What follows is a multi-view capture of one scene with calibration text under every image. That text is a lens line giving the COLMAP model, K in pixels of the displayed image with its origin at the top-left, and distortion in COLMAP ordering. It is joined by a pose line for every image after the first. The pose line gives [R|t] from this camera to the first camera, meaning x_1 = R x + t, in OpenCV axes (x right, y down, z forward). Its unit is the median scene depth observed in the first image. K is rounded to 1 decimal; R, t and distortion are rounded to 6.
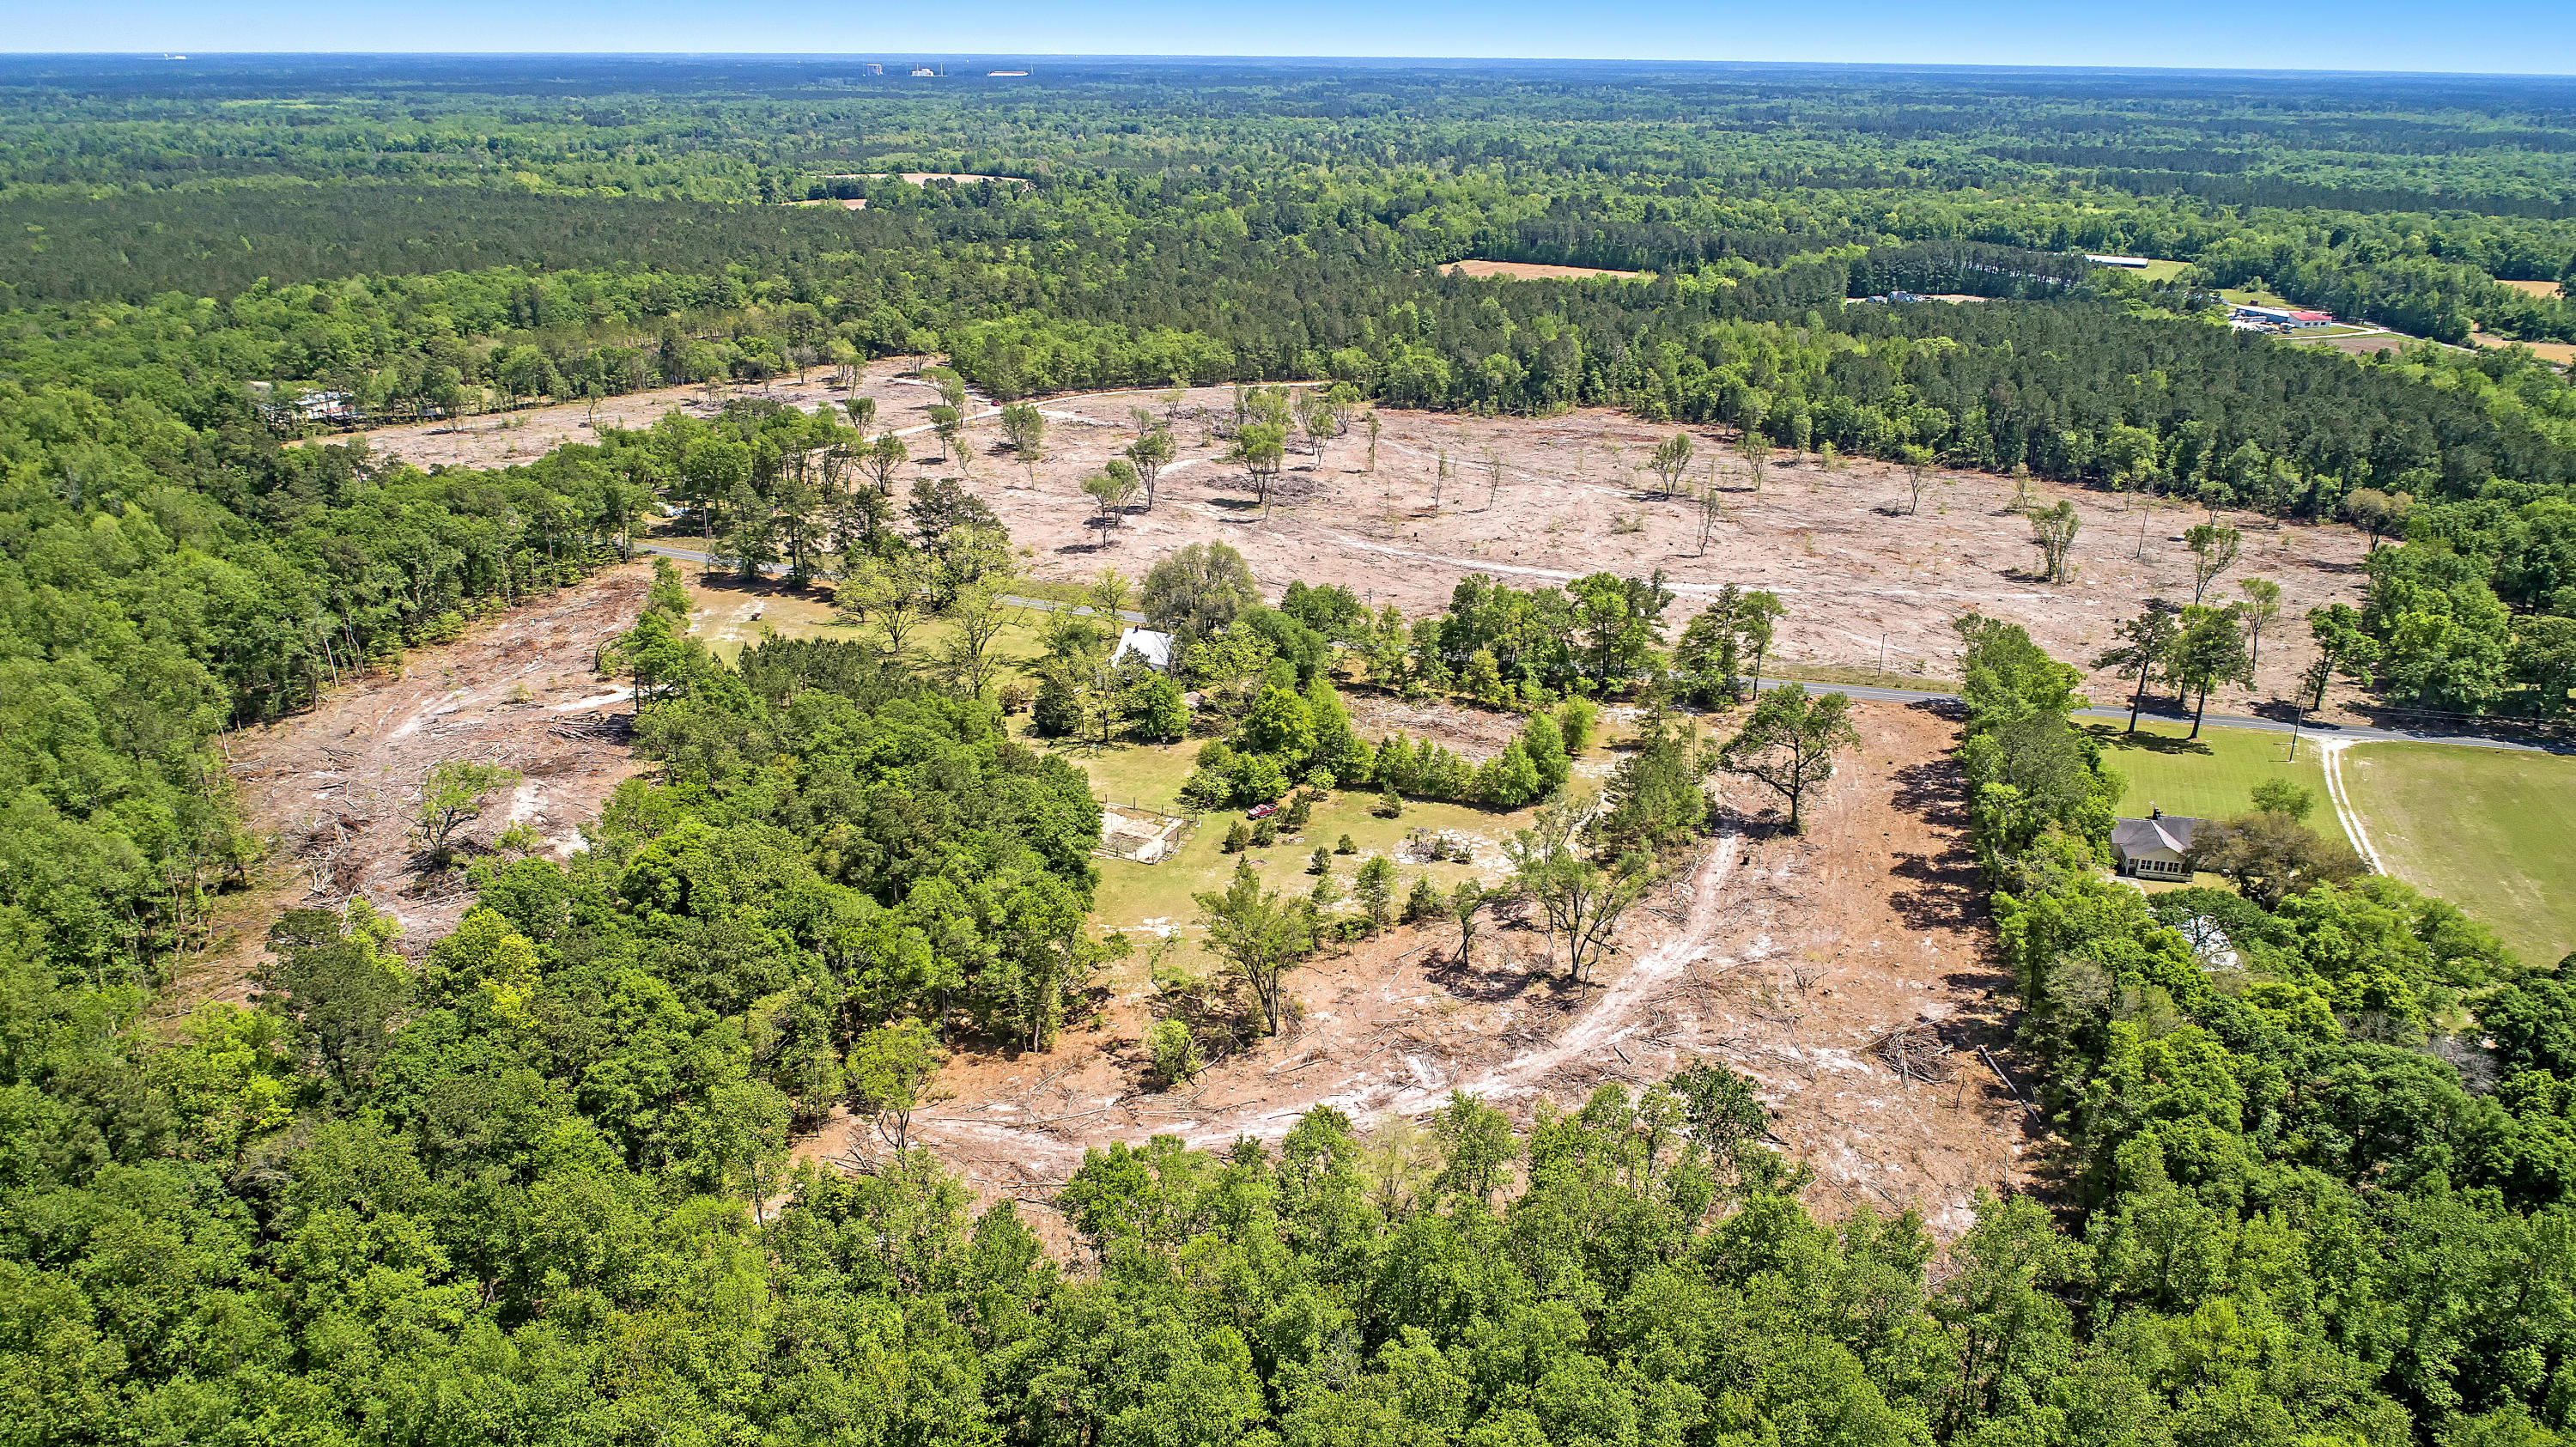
lens RADIAL K [[1811.6, 0, 1287.3], [0, 1811.6, 726.9], [0, 0, 1]] dist [-0.025848, 0.006077]
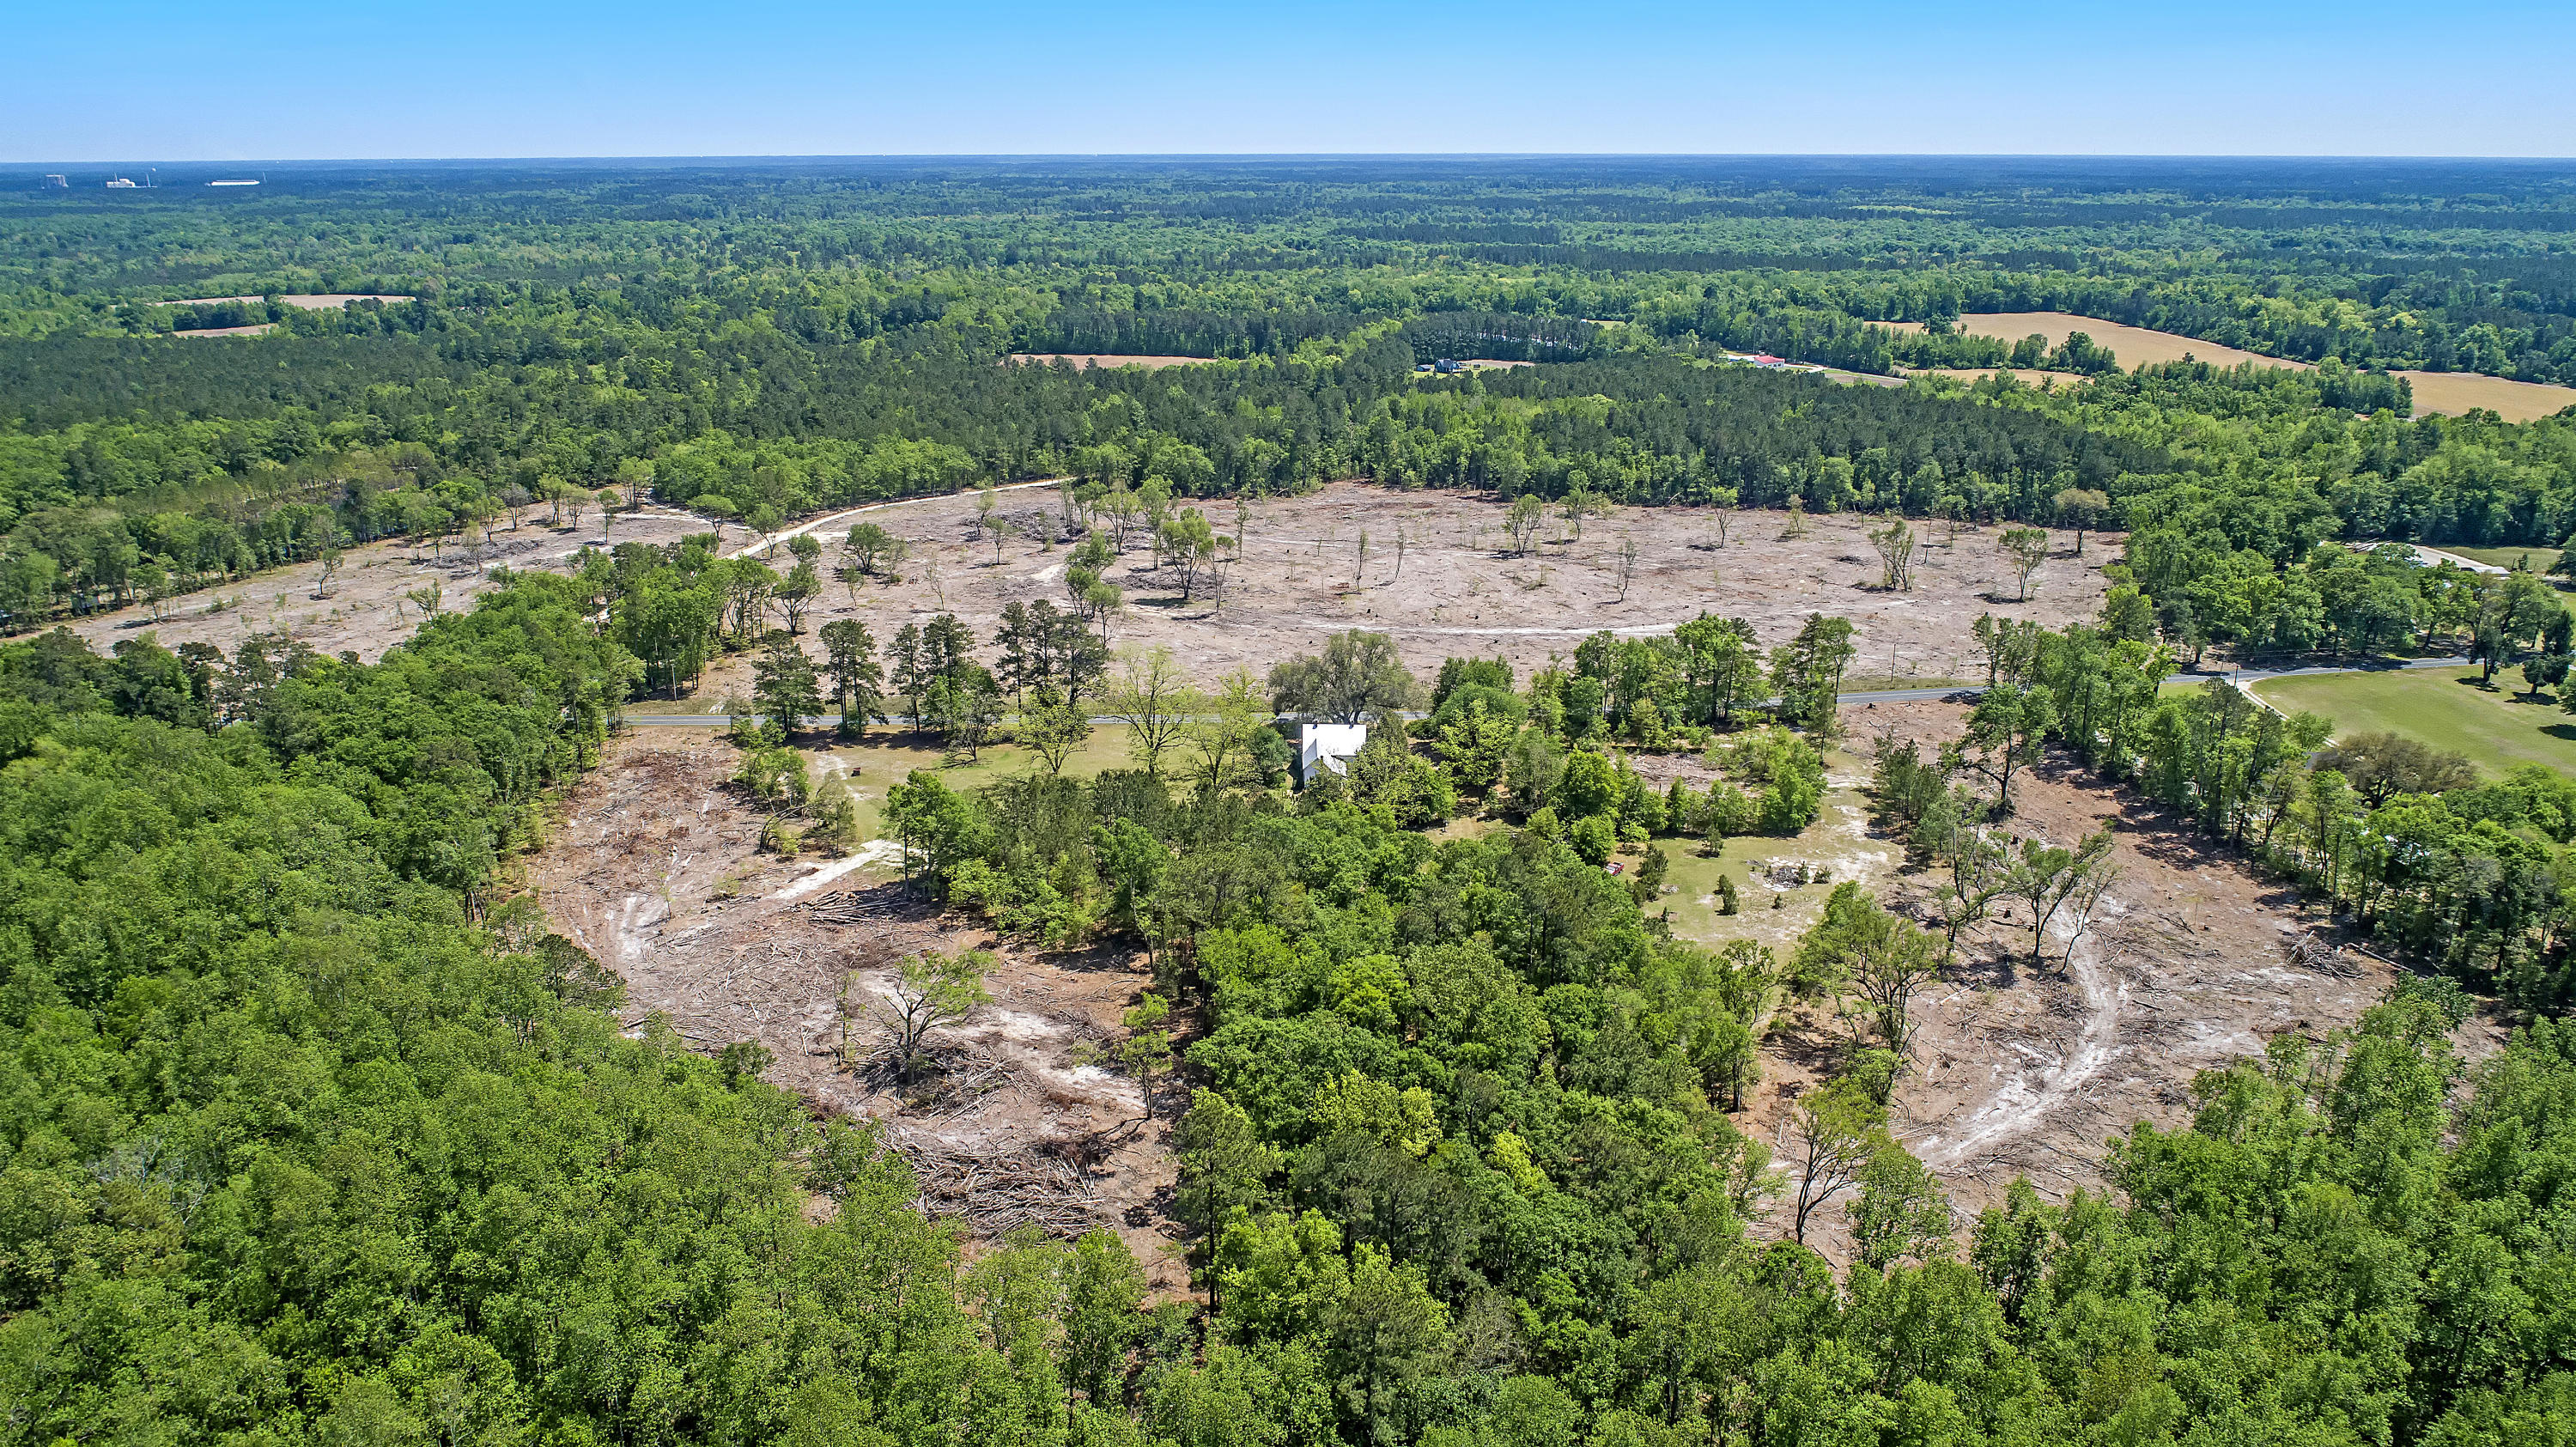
lens RADIAL K [[1811.6, 0, 1287.8], [0, 1811.6, 720.6], [0, 0, 1]] dist [-0.025848, 0.006077]
pose [[0.913994, -0.131215, 0.383925, -0.294280], [0.150502, 0.988397, -0.020487, -0.023359], [-0.376782, 0.076507, 0.923137, 0.052519]]
